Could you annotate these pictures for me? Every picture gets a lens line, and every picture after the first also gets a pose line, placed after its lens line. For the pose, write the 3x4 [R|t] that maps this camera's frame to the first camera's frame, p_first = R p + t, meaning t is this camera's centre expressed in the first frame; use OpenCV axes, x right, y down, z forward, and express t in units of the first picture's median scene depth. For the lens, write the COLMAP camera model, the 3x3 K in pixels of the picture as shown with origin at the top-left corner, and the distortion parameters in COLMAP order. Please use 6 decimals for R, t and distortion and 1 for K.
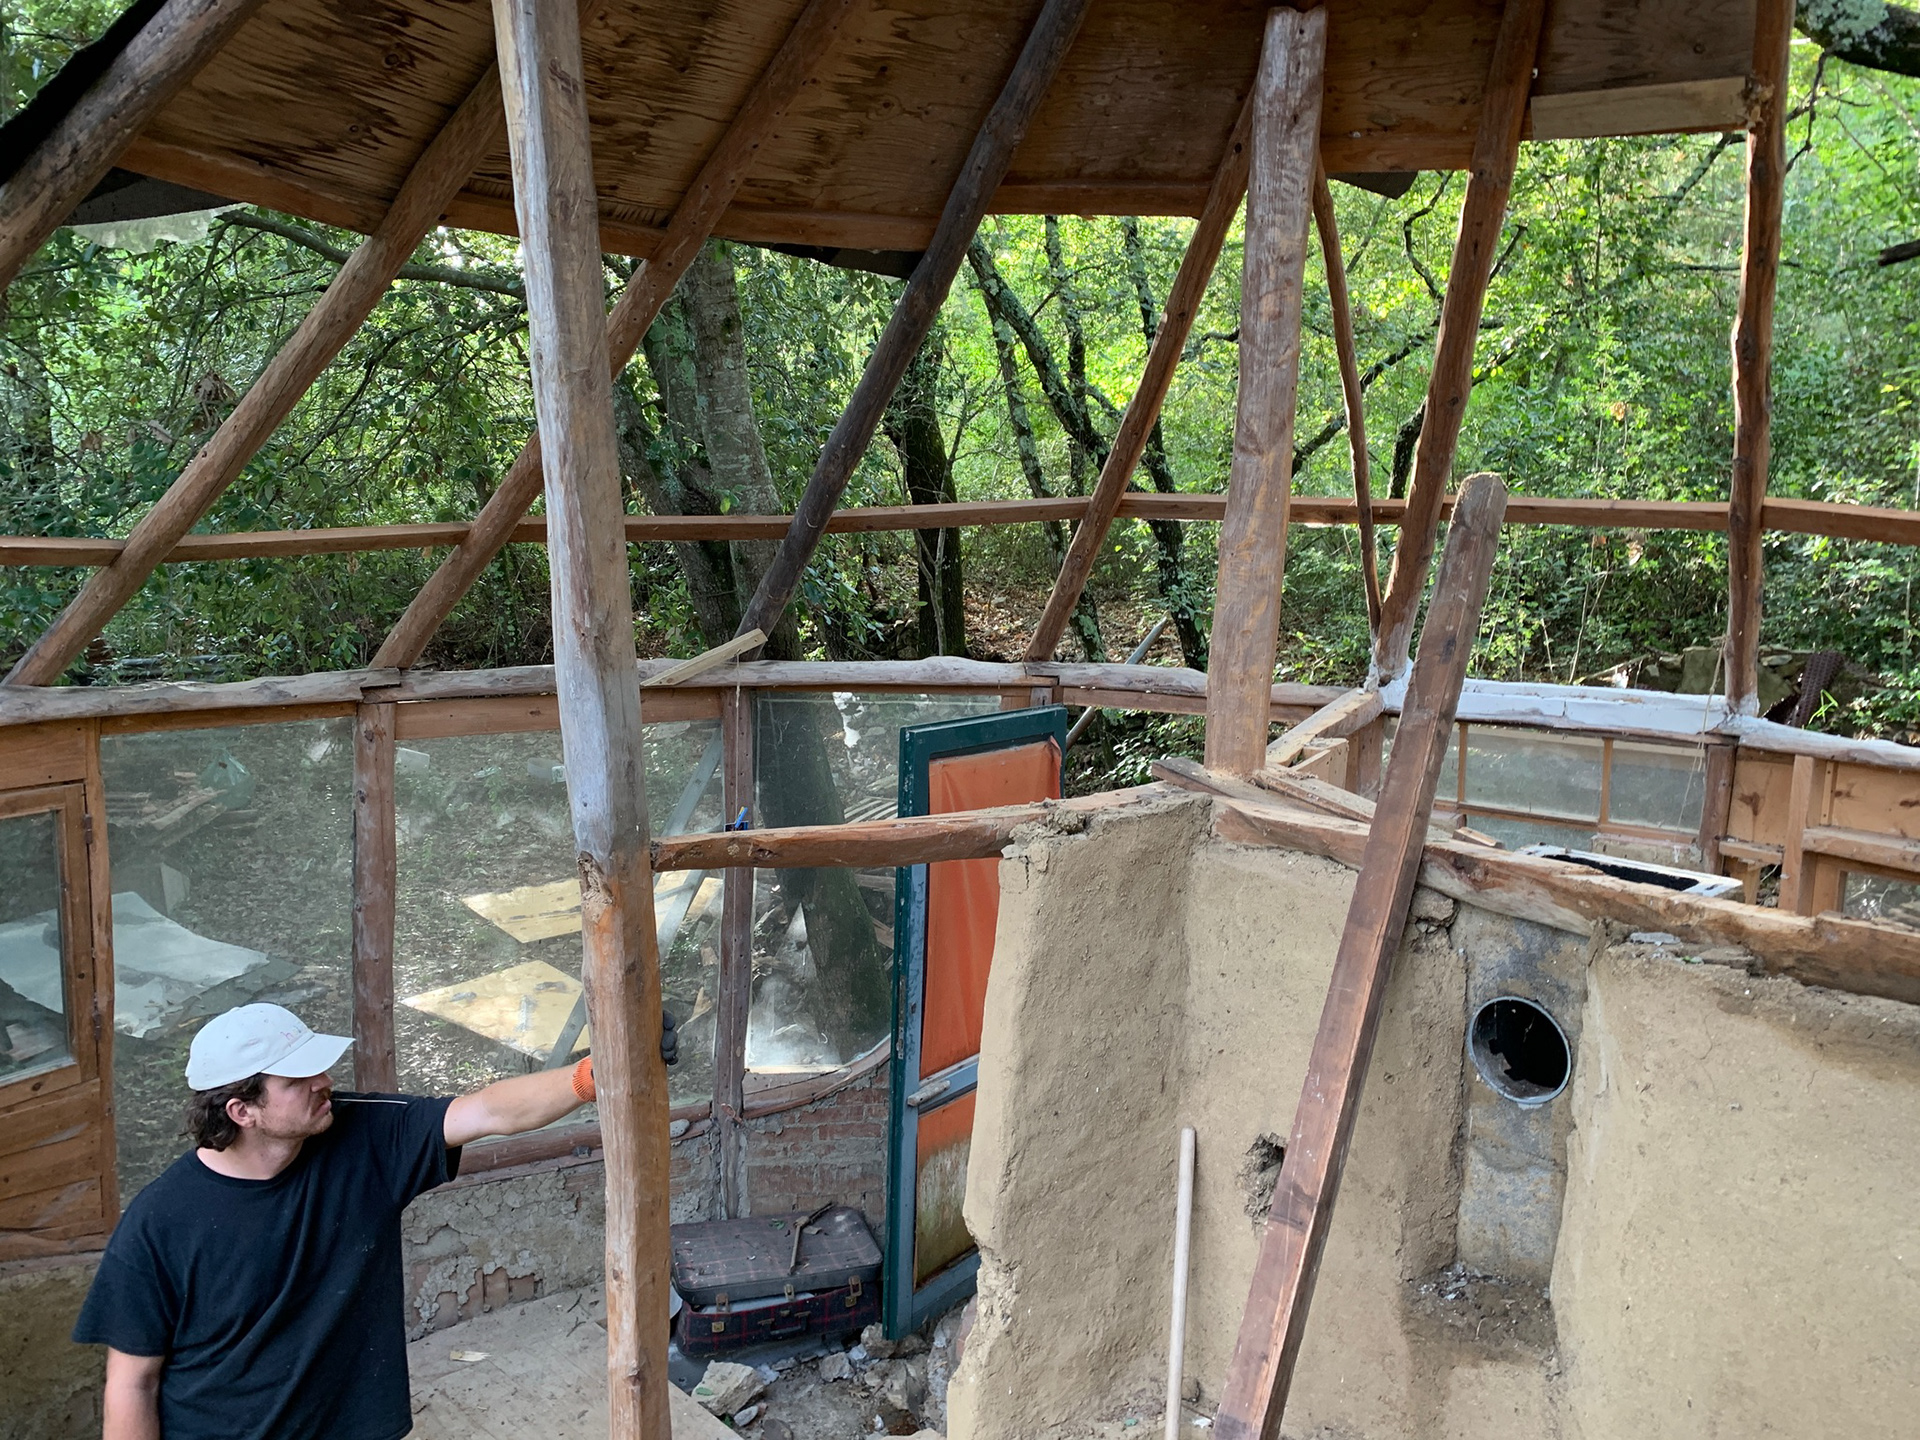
lens RADIAL K [[1458.6, 0, 952.3], [0, 1458.6, 721.1], [0, 0, 1]] dist [0.018057, -0.009447]
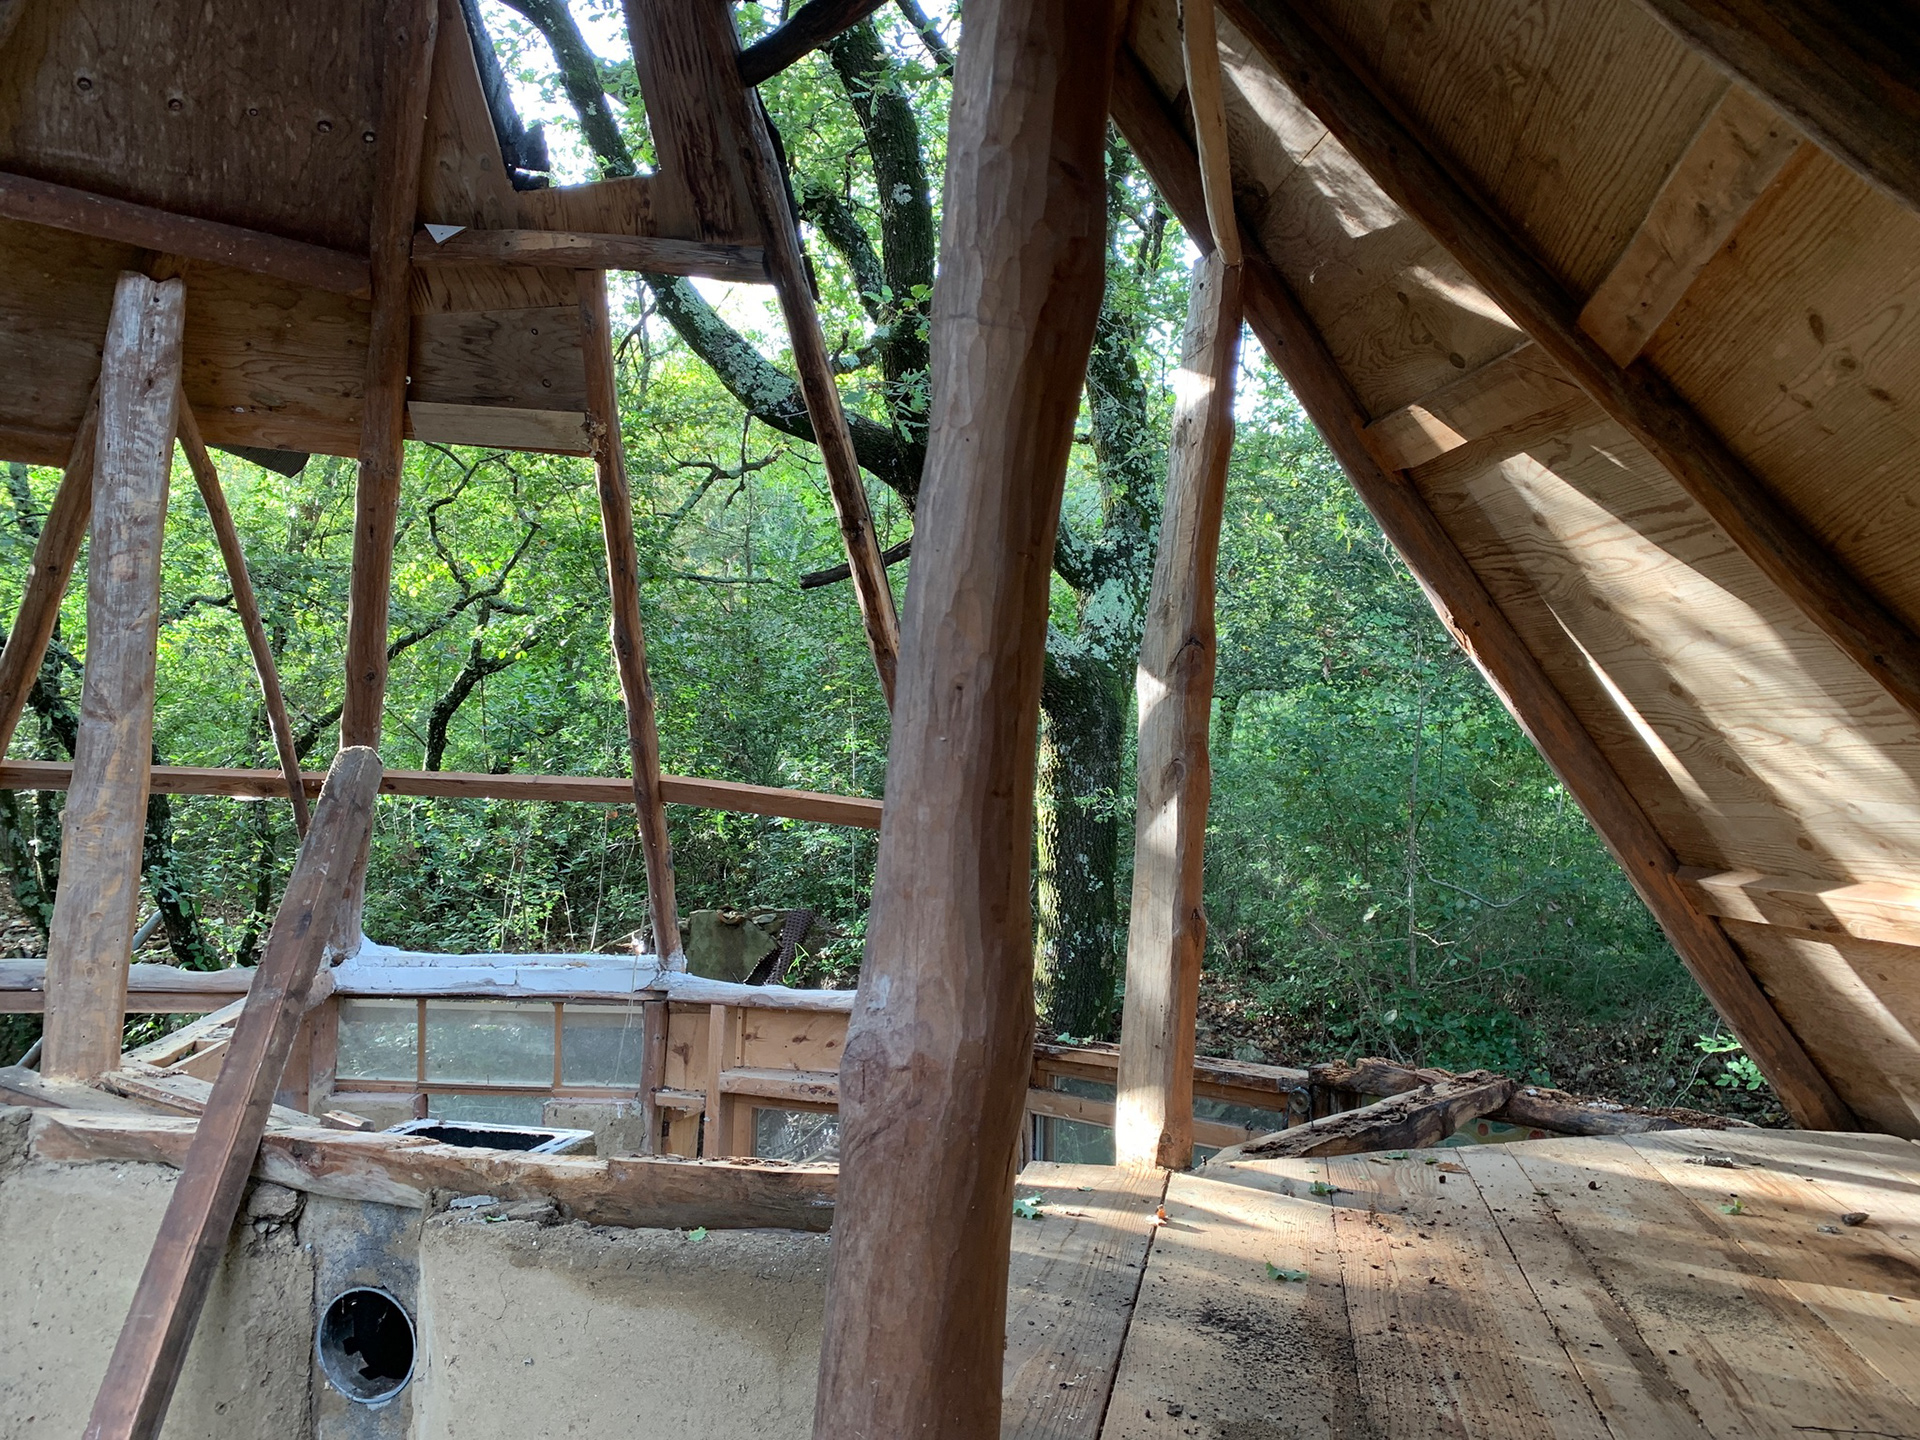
lens RADIAL K [[1458.6, 0, 953.0], [0, 1458.6, 727.5], [0, 0, 1]] dist [0.018057, -0.009447]
pose [[0.822920, 0.028928, 0.567420, 0.125543], [0.075049, 0.984417, -0.159029, 0.008342], [-0.563178, 0.173453, 0.807926, -0.045671]]
